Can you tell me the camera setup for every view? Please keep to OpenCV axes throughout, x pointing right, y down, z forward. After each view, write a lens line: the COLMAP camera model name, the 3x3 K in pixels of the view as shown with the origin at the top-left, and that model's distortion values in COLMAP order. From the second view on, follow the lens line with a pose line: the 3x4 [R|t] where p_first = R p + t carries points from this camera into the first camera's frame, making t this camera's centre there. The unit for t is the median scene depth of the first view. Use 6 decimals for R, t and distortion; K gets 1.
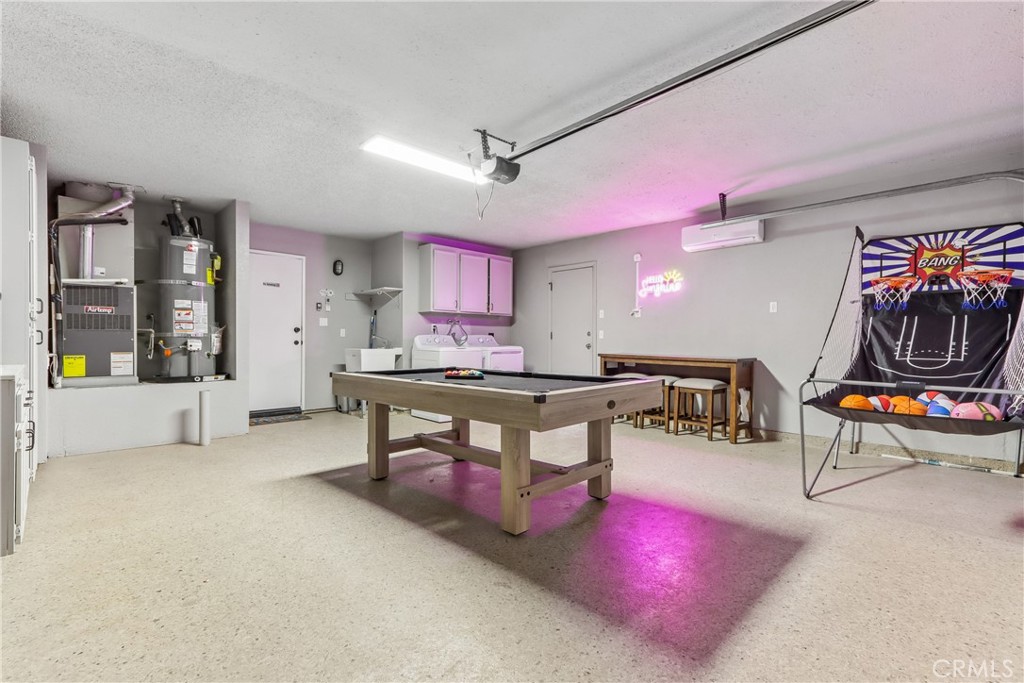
lens RADIAL K [[473.8, 0, 512.0], [0, 473.8, 340.3], [0, 0, 1]] dist [0.002985, 0.002335]
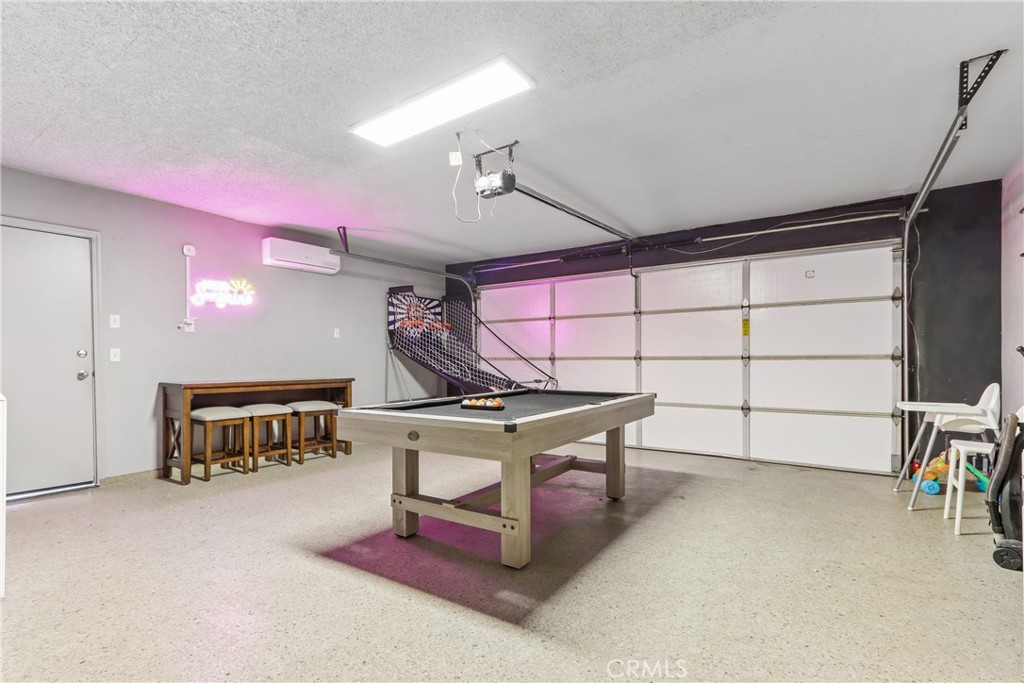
lens RADIAL K [[473.8, 0, 513.8], [0, 473.8, 359.6], [0, 0, 1]] dist [0.002985, 0.002335]
pose [[-0.190130, -0.005054, 0.981746, -0.668320], [0.004989, 0.999969, 0.006114, -0.009649], [-0.981746, 0.006061, -0.190098, 0.789646]]
